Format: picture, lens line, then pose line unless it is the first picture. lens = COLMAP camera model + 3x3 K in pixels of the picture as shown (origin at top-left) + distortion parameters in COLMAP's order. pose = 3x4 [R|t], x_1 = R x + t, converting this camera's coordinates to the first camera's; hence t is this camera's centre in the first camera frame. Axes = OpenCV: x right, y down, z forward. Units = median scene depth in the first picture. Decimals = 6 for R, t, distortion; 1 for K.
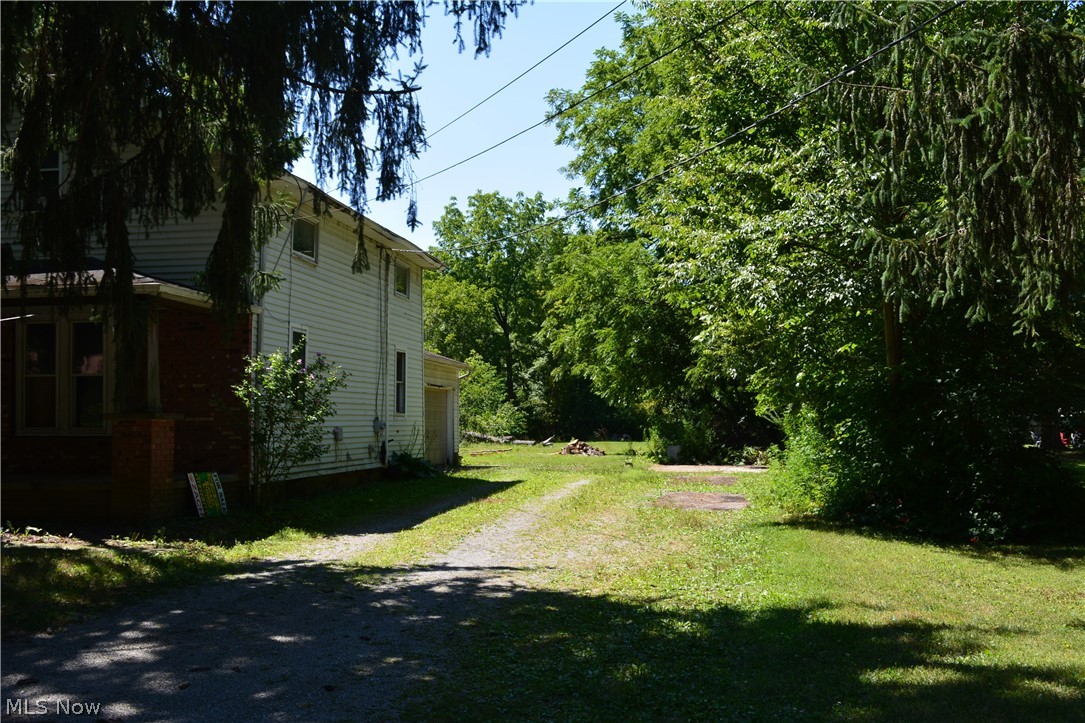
lens RADIAL K [[1077.4, 0, 542.8], [0, 1077.4, 362.9], [0, 0, 1]] dist [-0.020918, 0.000000]
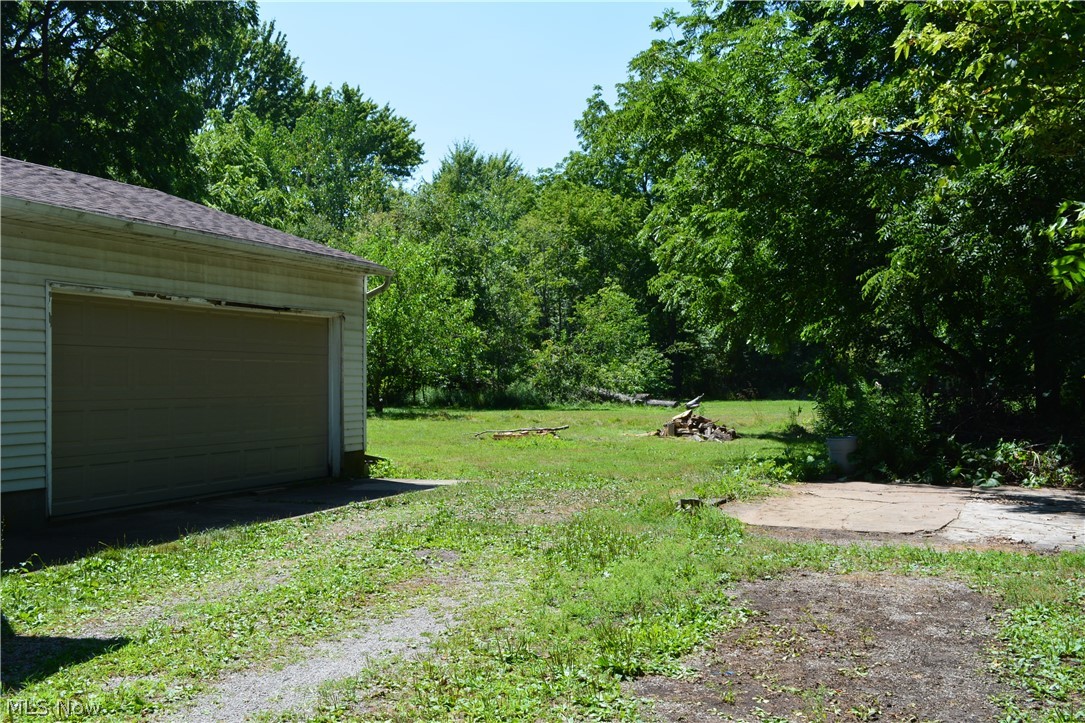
lens RADIAL K [[1077.4, 0, 542.9], [0, 1077.4, 360.9], [0, 0, 1]] dist [-0.020918, 0.000000]
pose [[0.979374, 0.003672, -0.202024, 0.050089], [0.006214, 0.998815, 0.048279, 0.011062], [0.201962, -0.048538, 0.978190, 0.288959]]
